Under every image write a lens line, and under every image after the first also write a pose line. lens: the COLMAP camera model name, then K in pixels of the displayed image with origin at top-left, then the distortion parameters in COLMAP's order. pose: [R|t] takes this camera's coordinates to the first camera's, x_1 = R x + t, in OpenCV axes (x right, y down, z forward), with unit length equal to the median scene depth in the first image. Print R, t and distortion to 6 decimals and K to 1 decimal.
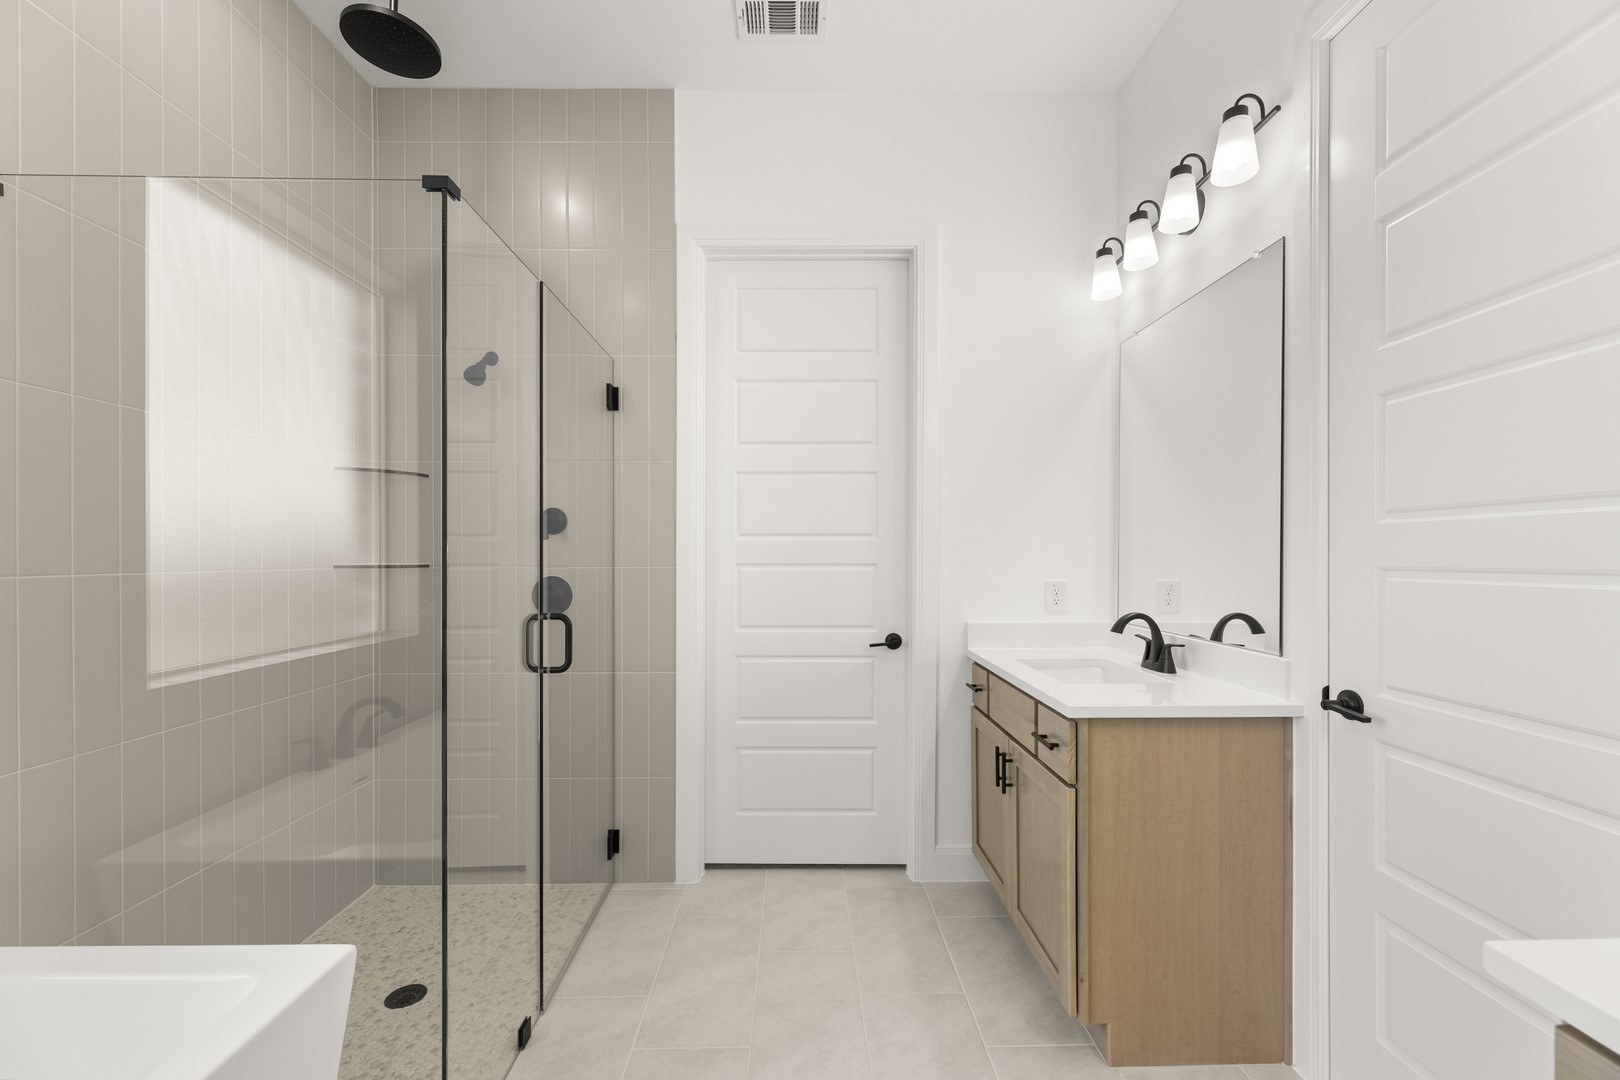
lens RADIAL K [[657.2, 0, 808.6], [0, 657.2, 555.2], [0, 0, 1]] dist [0.006823, -0.000504]
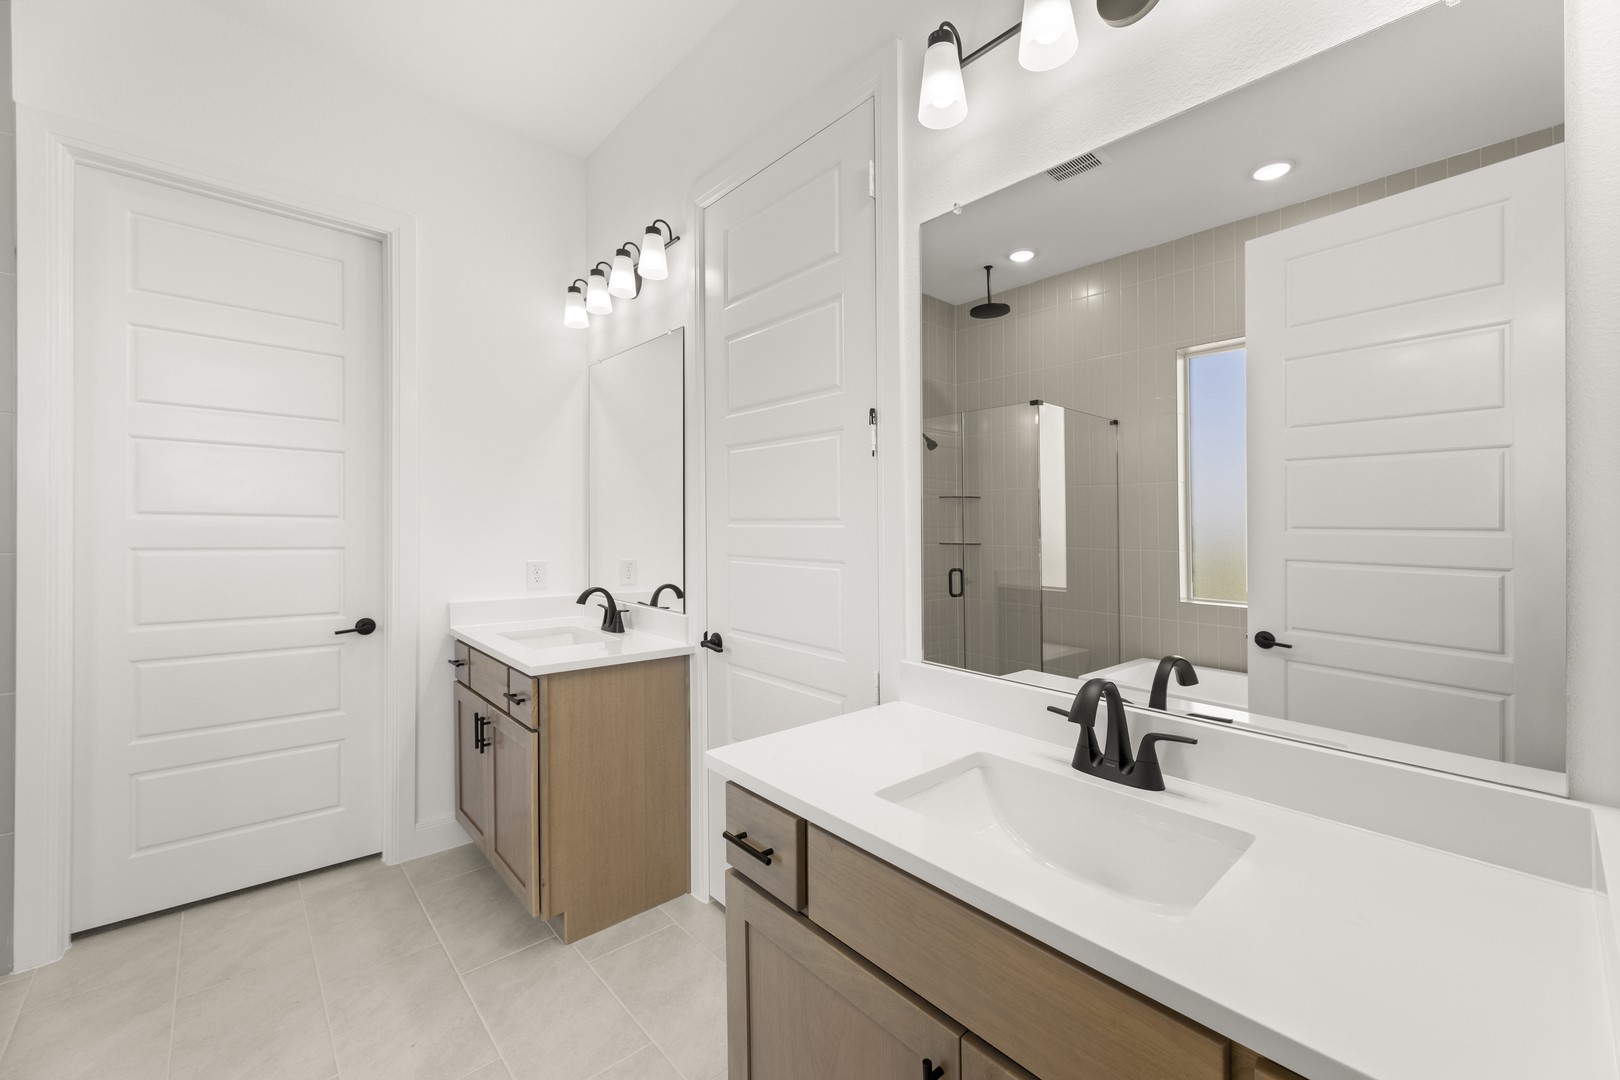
lens RADIAL K [[657.2, 0, 814.7], [0, 657.2, 544.3], [0, 0, 1]] dist [0.006823, -0.000504]
pose [[0.755268, -0.003968, 0.655404, -0.009761], [-0.014856, 0.999621, 0.023172, -0.028732], [-0.655248, -0.027237, 0.754923, -0.211214]]
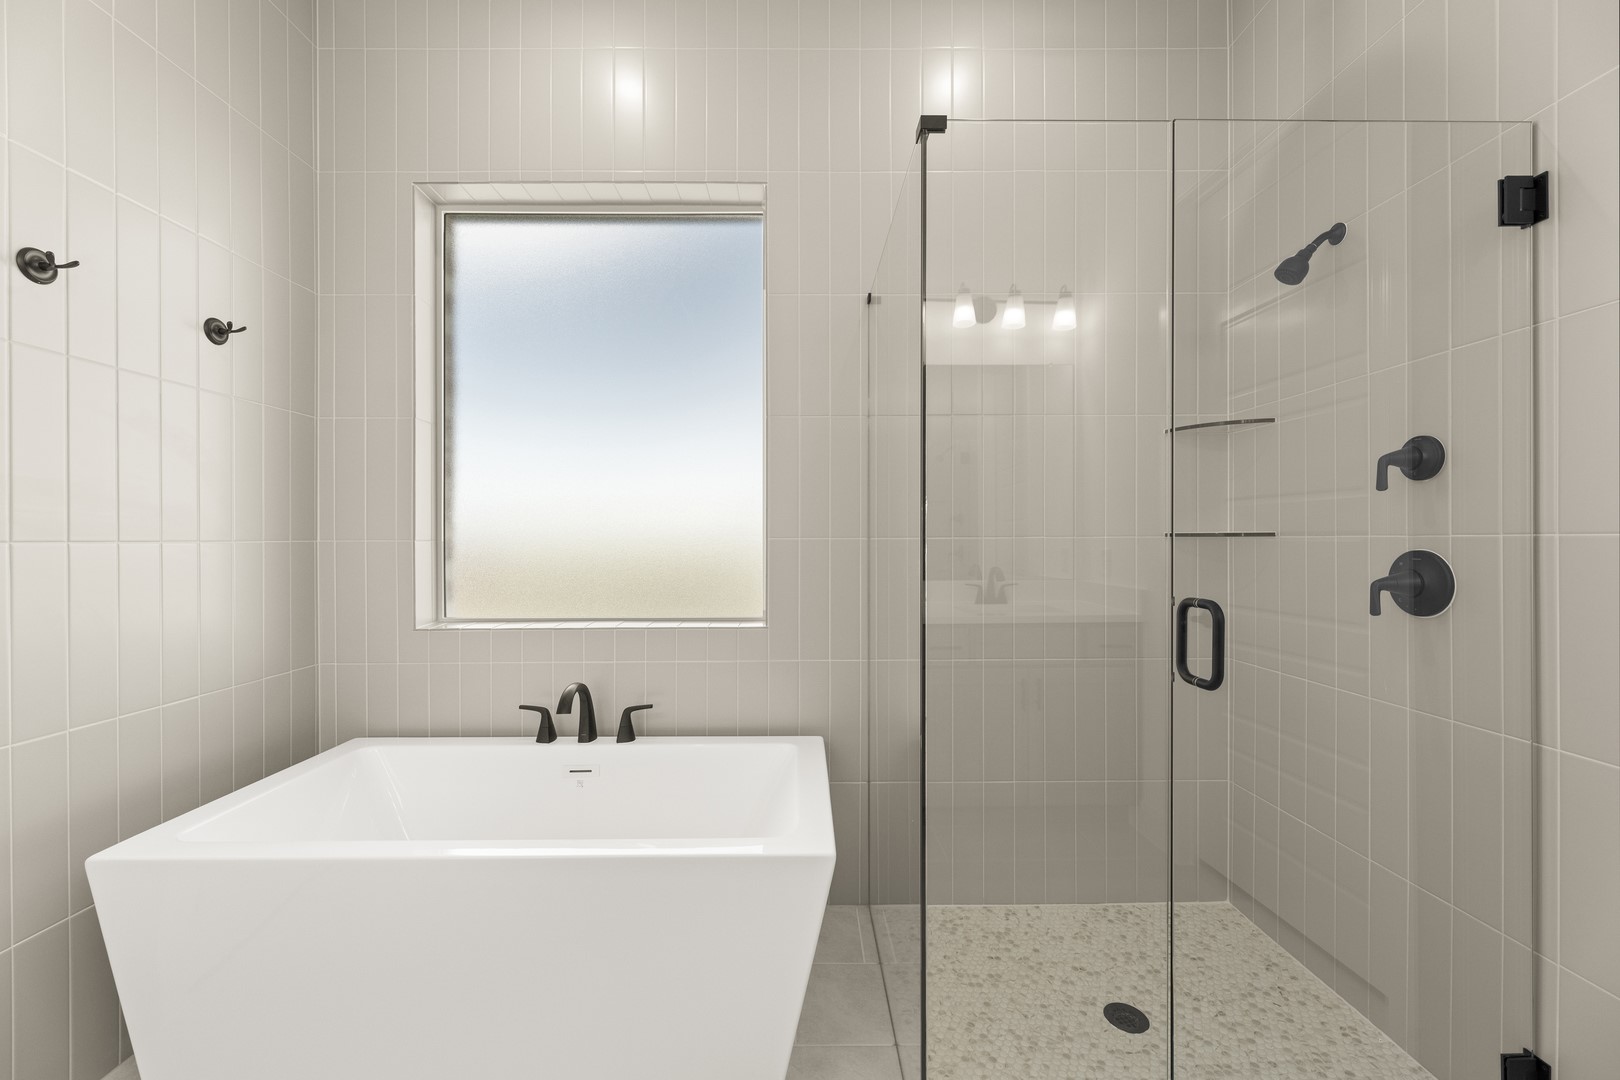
lens RADIAL K [[657.2, 0, 798.8], [0, 657.2, 539.8], [0, 0, 1]] dist [0.006823, -0.000504]
pose [[-0.004697, 0.004132, -0.999980, 0.231998], [0.005505, 0.999976, 0.004106, 0.017780], [0.999974, -0.005486, -0.004719, 0.478727]]
